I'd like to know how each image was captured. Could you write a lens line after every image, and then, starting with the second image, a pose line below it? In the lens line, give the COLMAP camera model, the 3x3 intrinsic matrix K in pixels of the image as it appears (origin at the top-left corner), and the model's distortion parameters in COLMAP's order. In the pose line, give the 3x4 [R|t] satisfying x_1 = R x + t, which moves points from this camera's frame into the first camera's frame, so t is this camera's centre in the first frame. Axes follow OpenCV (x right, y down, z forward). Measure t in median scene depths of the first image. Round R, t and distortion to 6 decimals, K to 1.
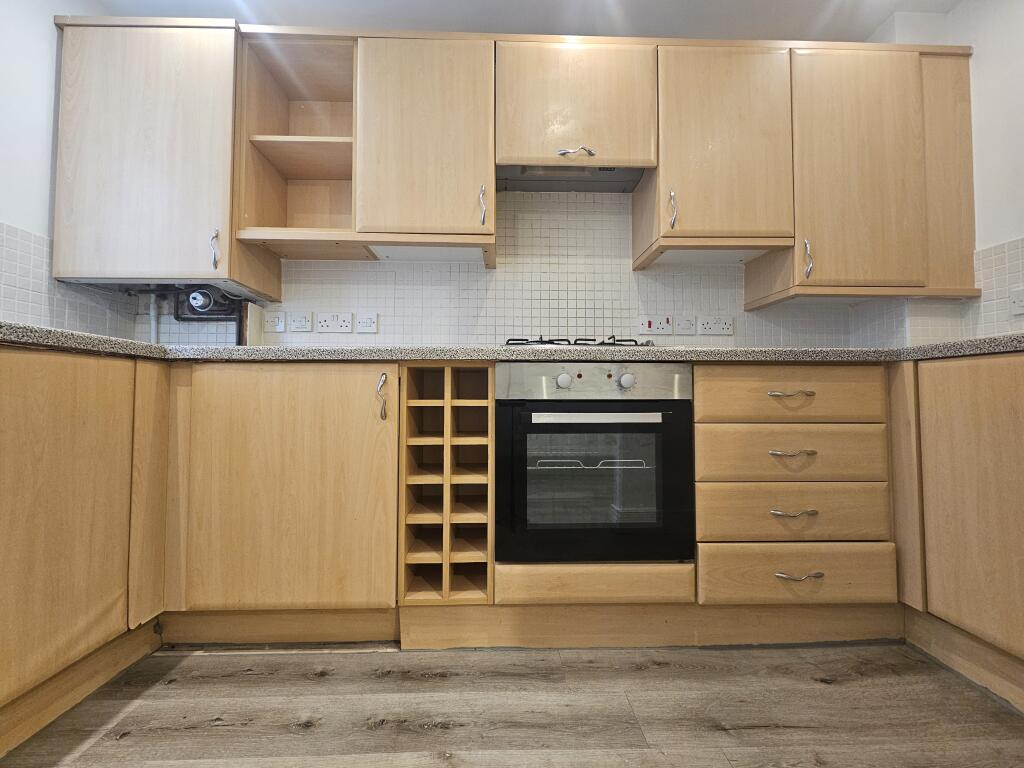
lens RADIAL K [[423.8, 0, 512.6], [0, 423.8, 378.7], [0, 0, 1]] dist [0.003425, -0.000076]
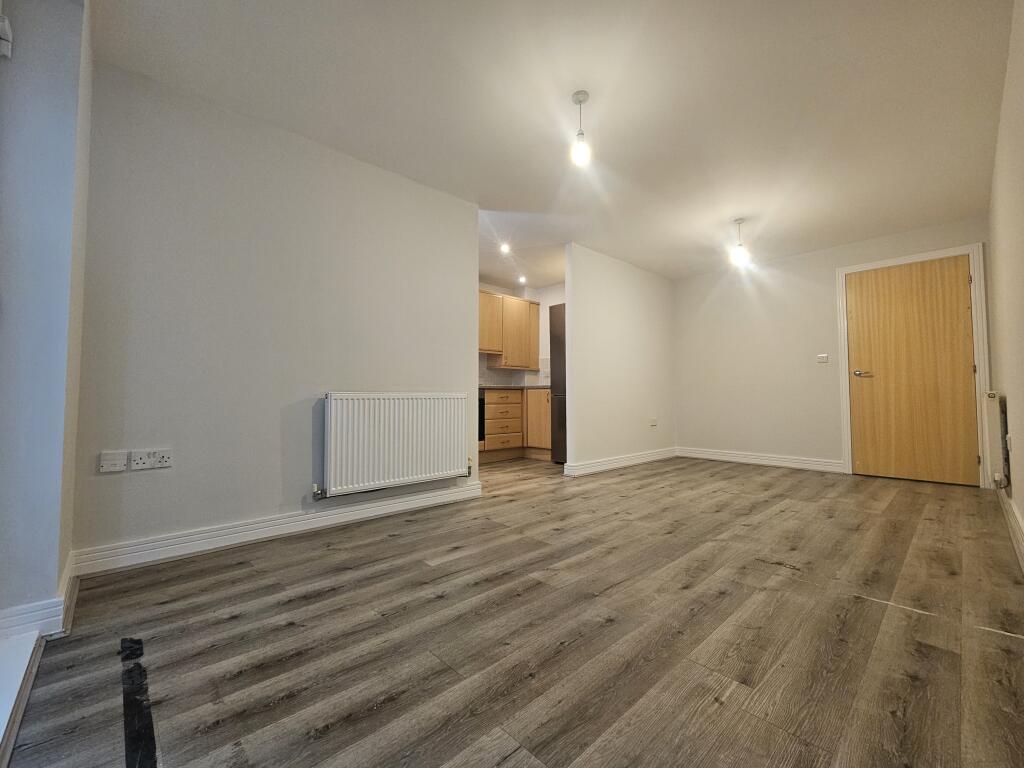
lens RADIAL K [[423.8, 0, 506.4], [0, 423.8, 382.4], [0, 0, 1]] dist [0.003425, -0.000076]
pose [[0.758875, 0.020623, 0.650909, -1.925740], [-0.024620, 0.999692, -0.002969, -0.088628], [-0.650770, -0.013772, 0.759150, -2.037210]]
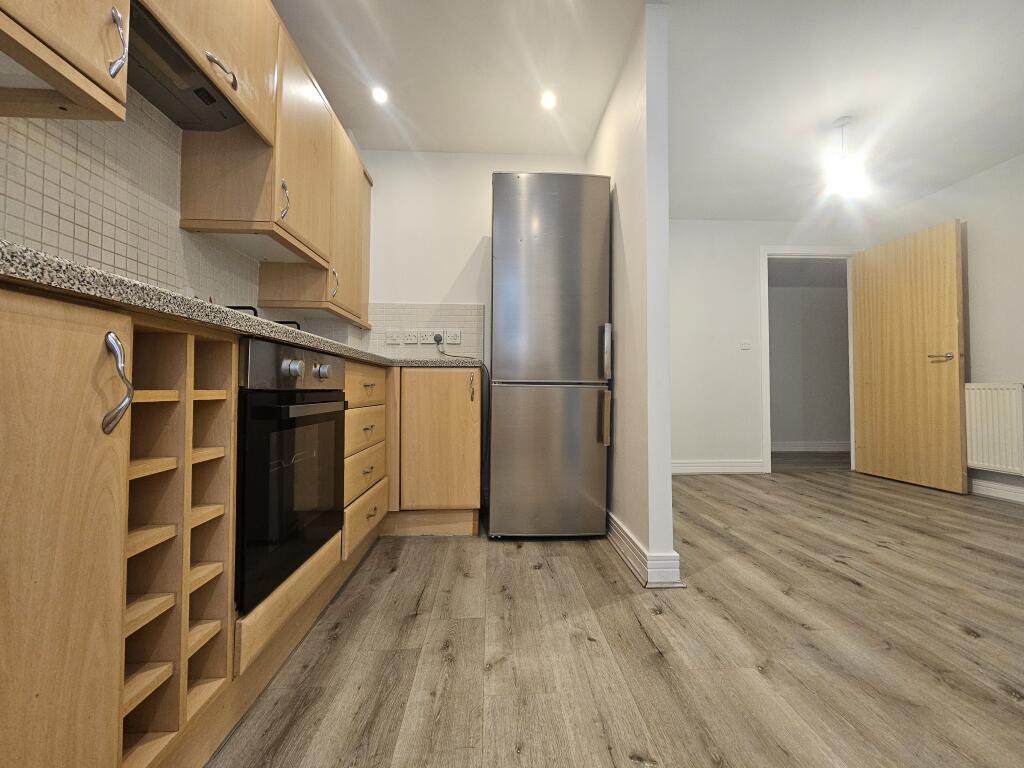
lens RADIAL K [[423.8, 0, 514.7], [0, 423.8, 378.4], [0, 0, 1]] dist [0.003425, -0.000076]
pose [[-0.026345, 0.026056, 0.999313, -0.763113], [-0.042233, 0.998739, -0.027155, 0.030709], [-0.998760, -0.042919, -0.025212, 0.565900]]
